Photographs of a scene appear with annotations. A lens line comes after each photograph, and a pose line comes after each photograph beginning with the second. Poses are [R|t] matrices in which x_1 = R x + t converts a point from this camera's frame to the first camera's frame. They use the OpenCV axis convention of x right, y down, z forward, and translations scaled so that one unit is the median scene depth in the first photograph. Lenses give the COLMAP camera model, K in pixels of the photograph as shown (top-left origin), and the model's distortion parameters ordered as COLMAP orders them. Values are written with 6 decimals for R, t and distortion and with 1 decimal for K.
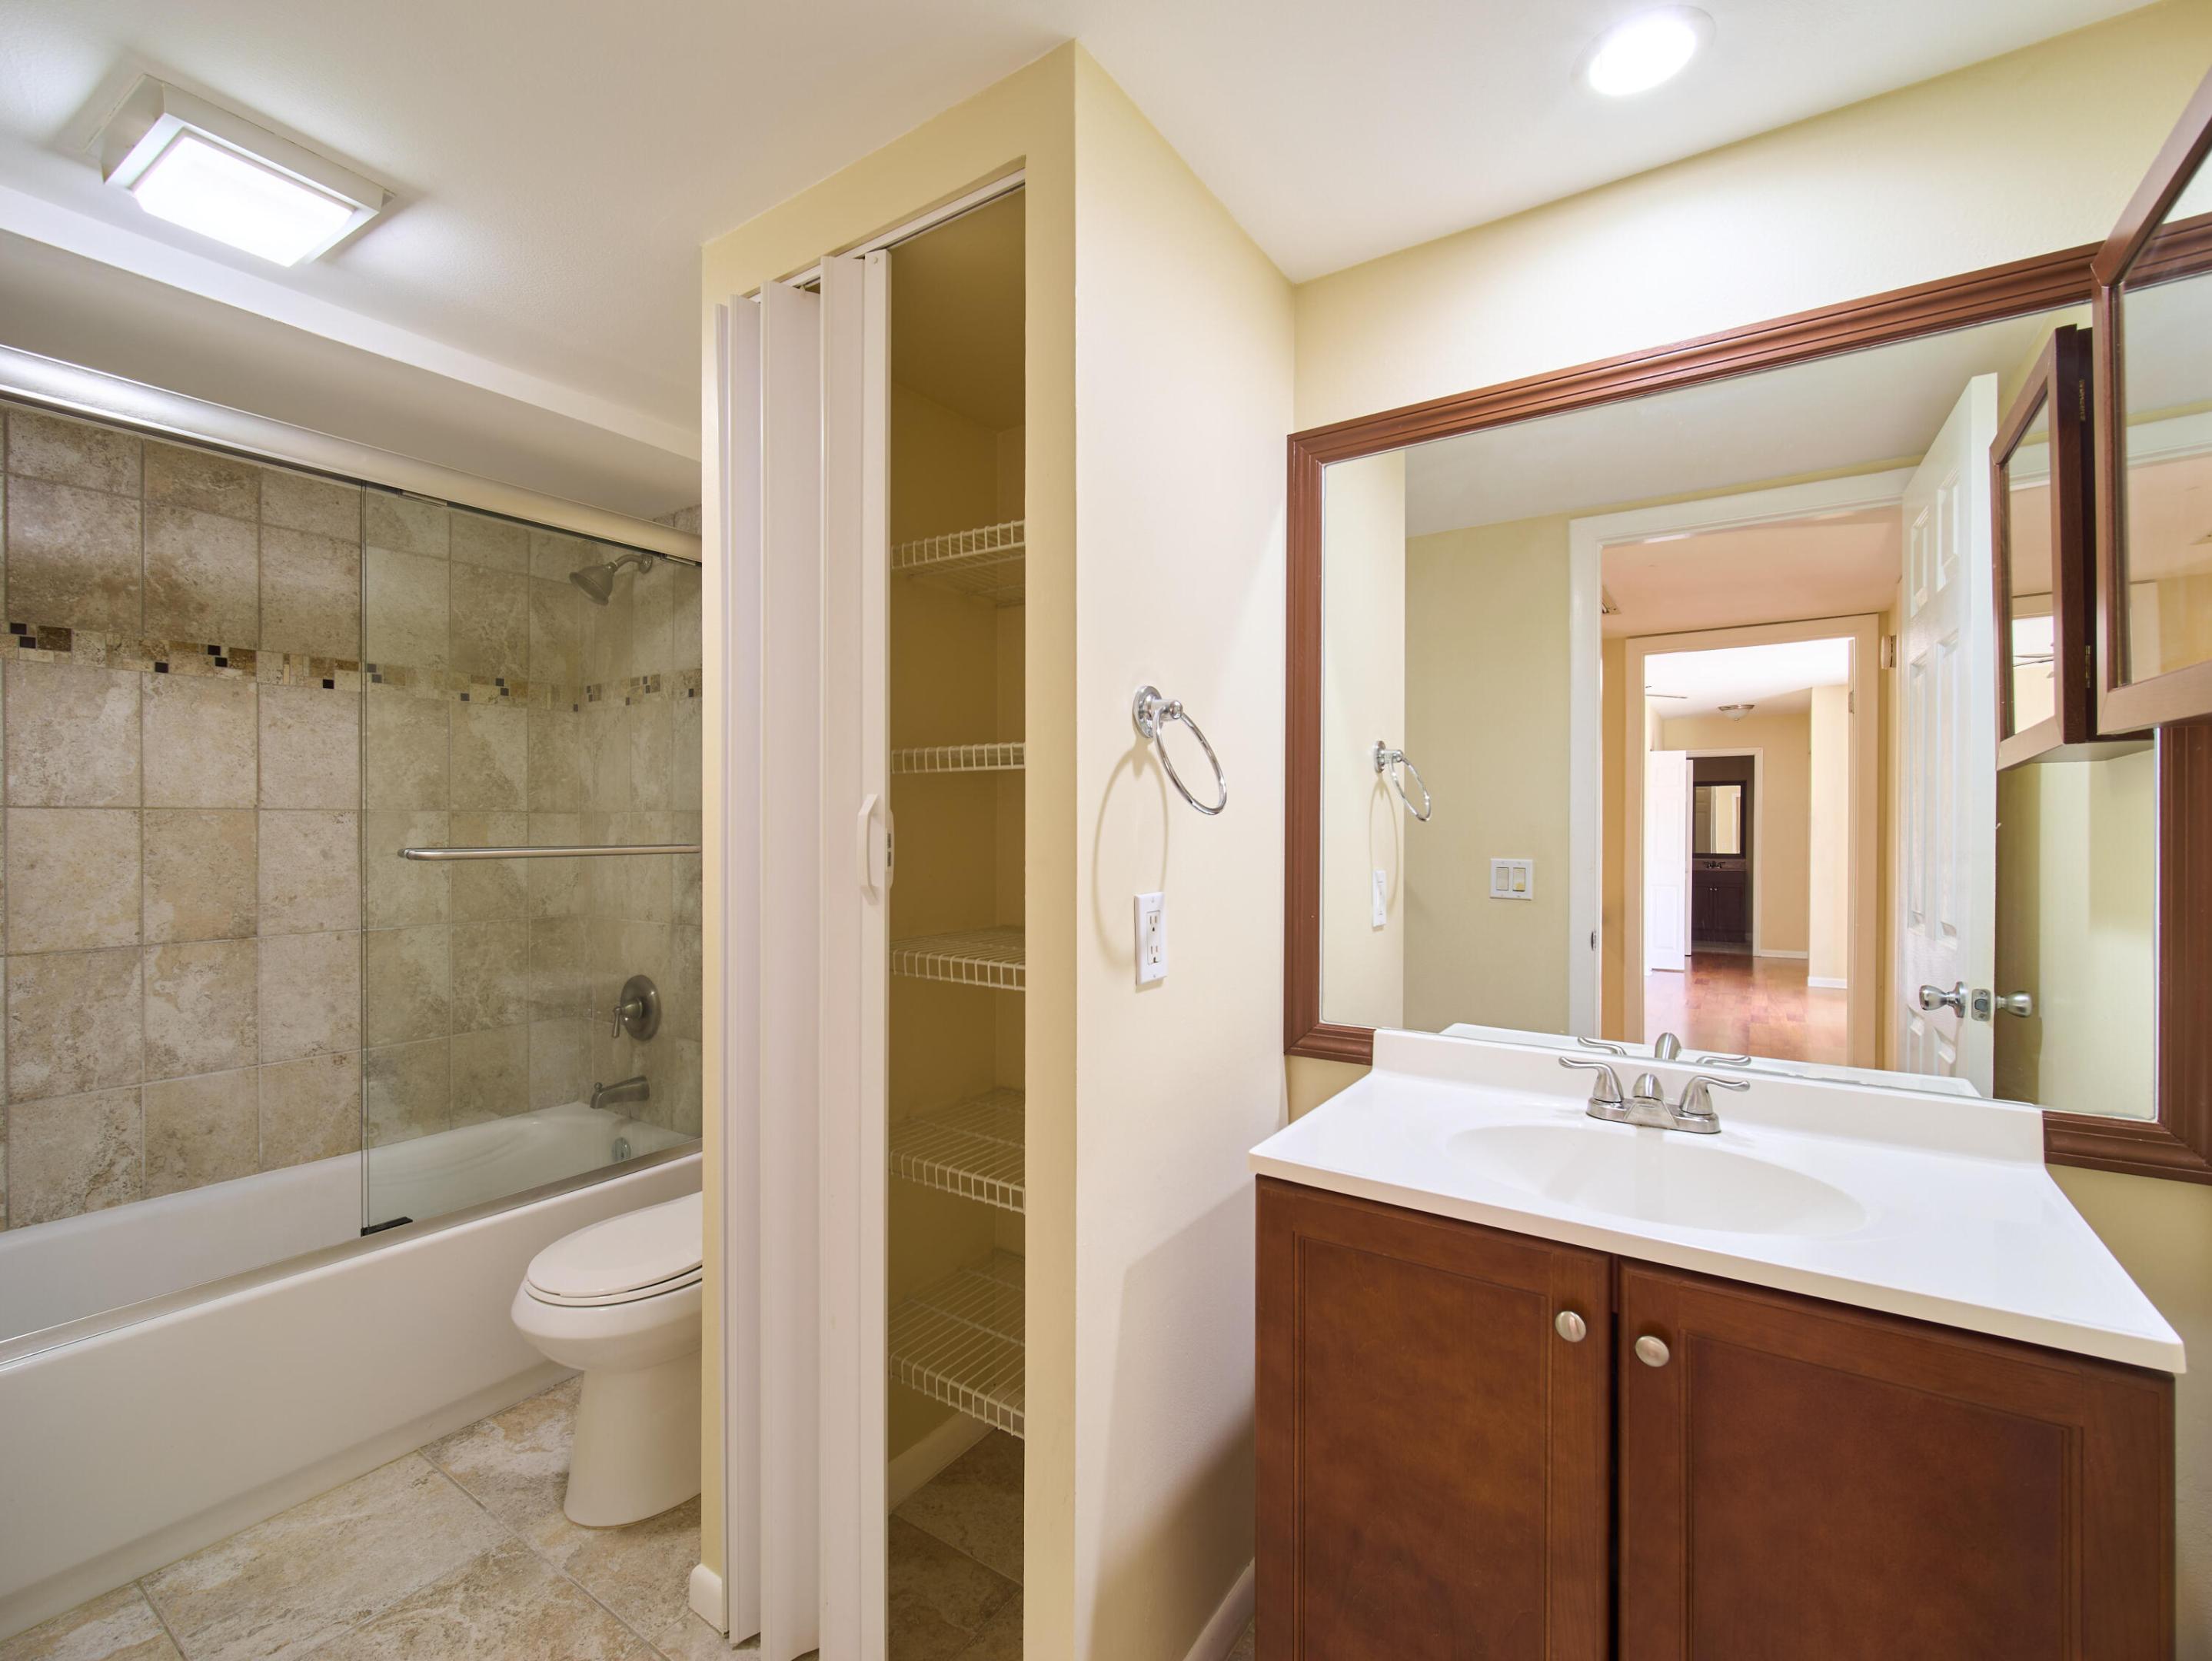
lens RADIAL K [[977.9, 0, 1109.3], [0, 977.9, 821.7], [0, 0, 1]] dist [-0.012048, 0.003916]
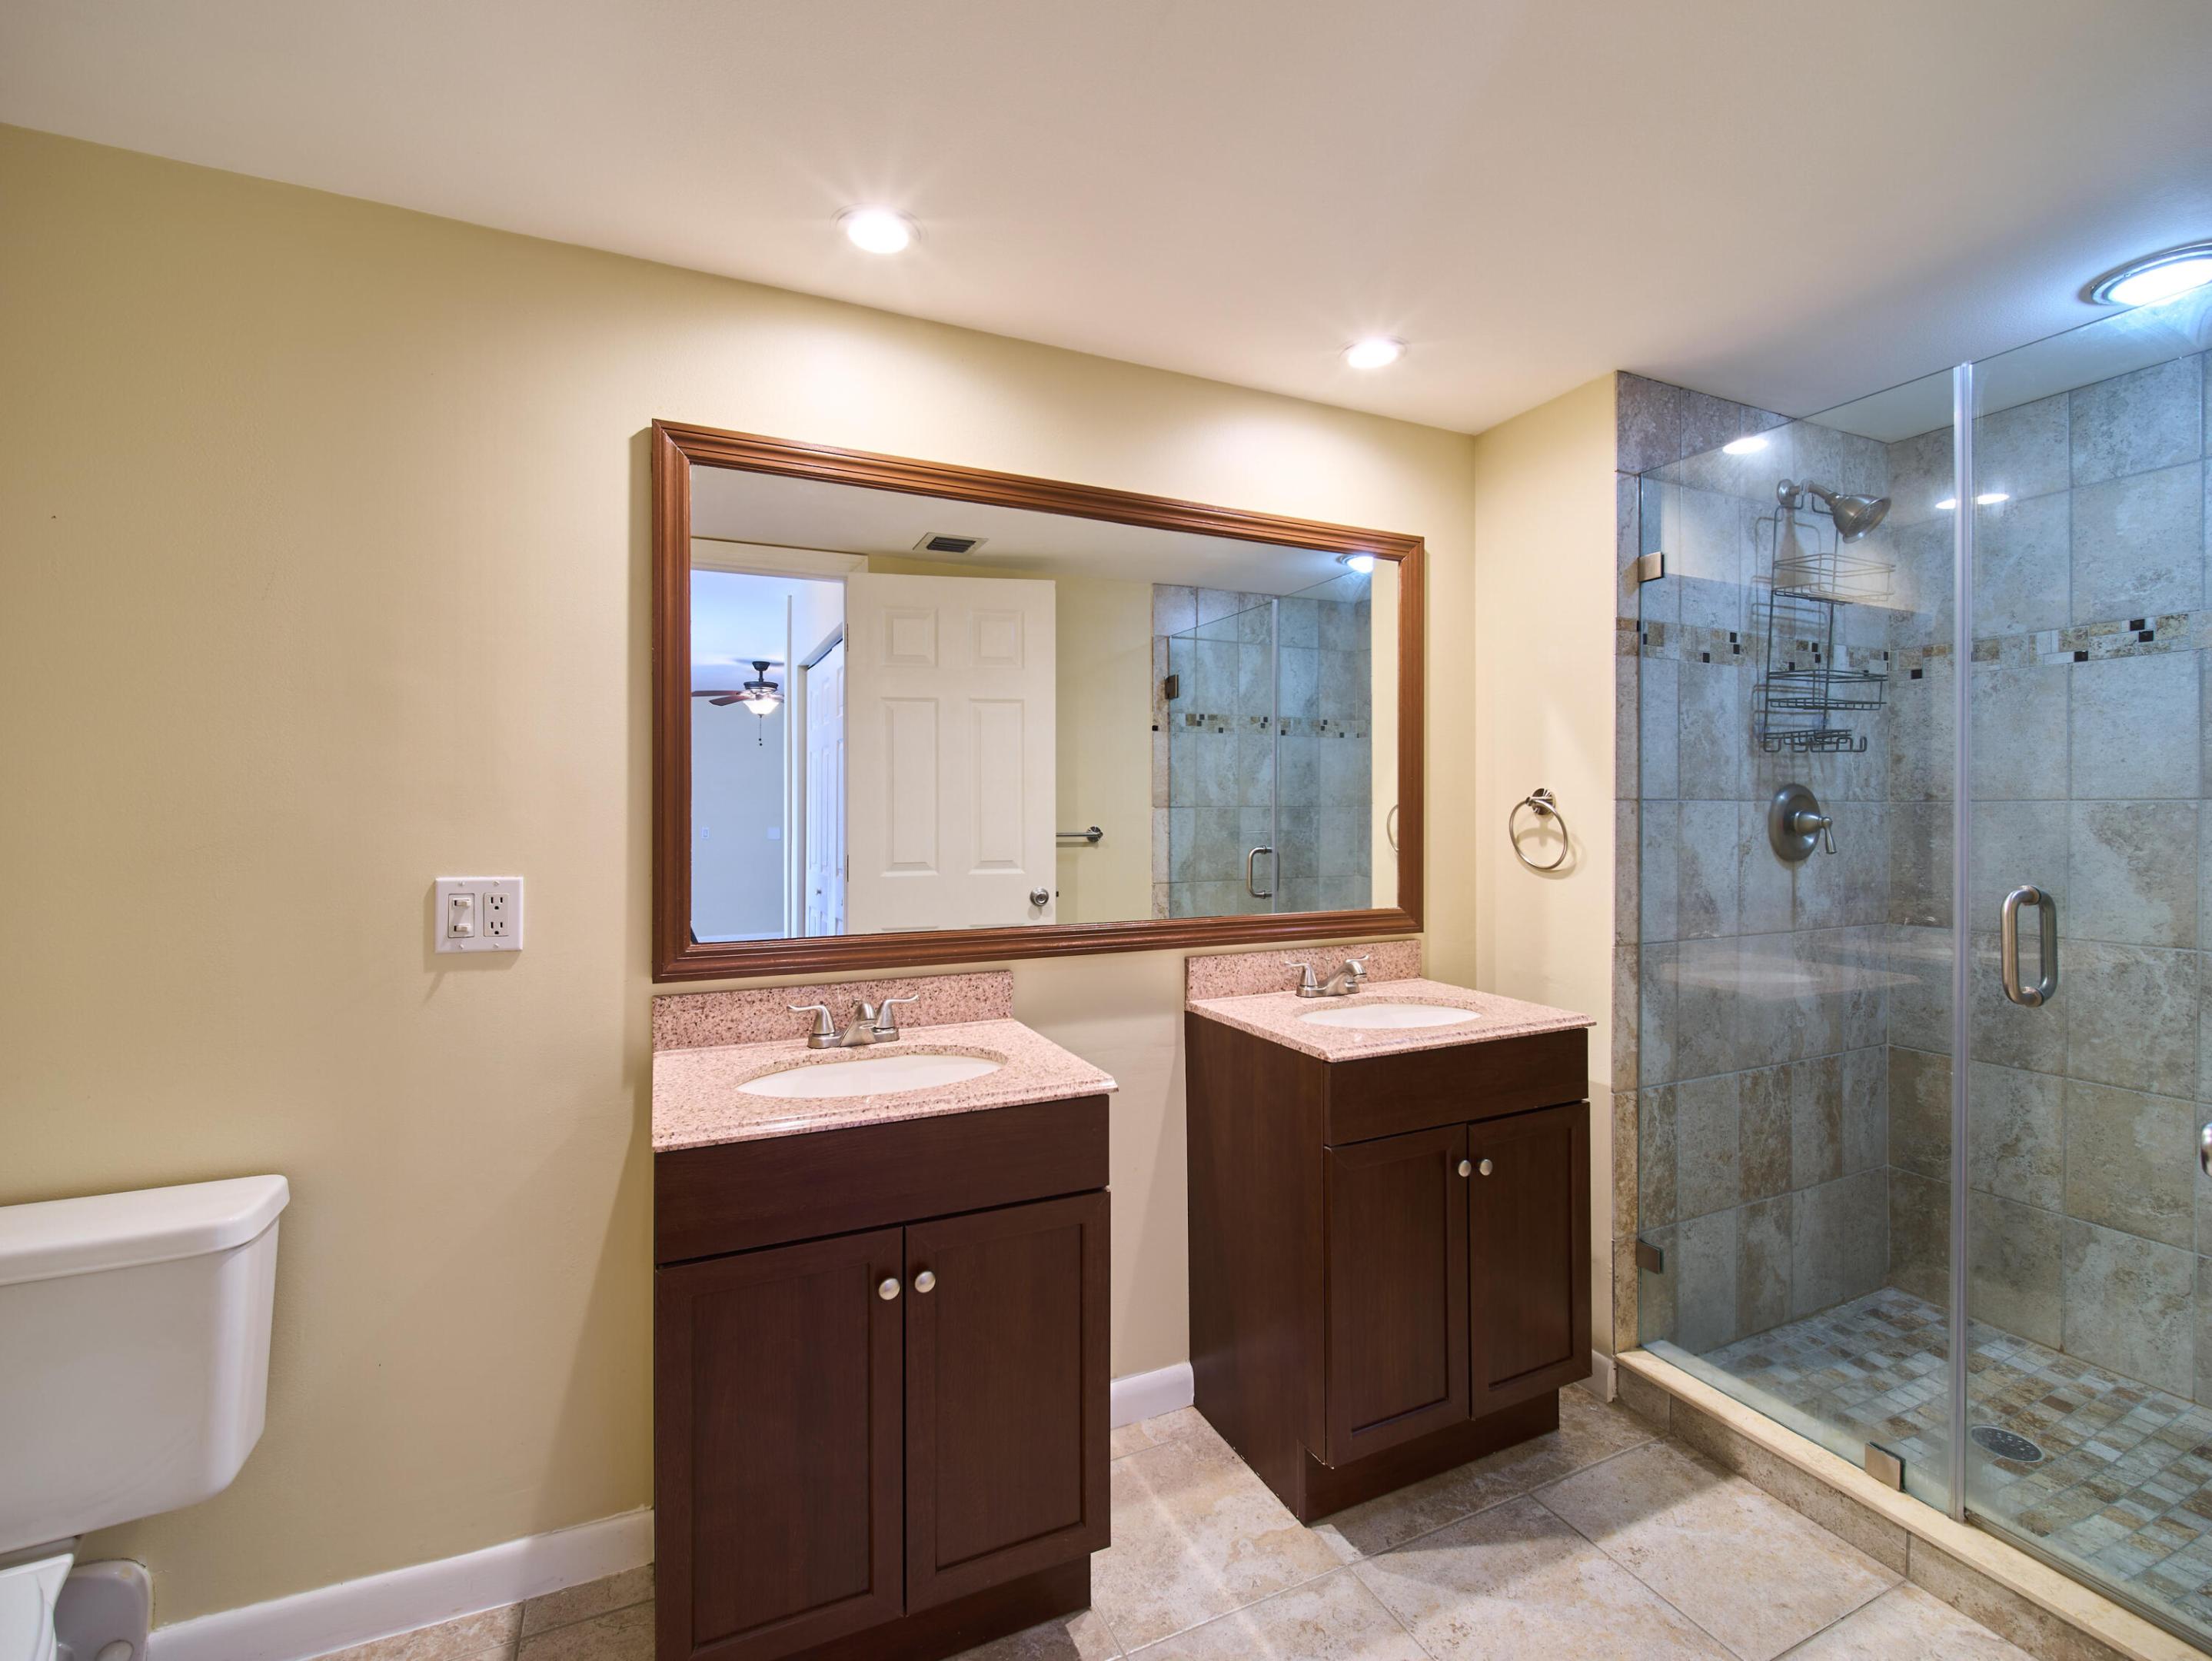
lens RADIAL K [[977.9, 0, 1111.4], [0, 977.9, 822.9], [0, 0, 1]] dist [-0.012048, 0.003916]
pose [[-0.525584, 0.014150, -0.850624, 0.380942], [0.004244, 0.999893, 0.014011, -0.009638], [0.850731, 0.003754, -0.525588, 0.715841]]
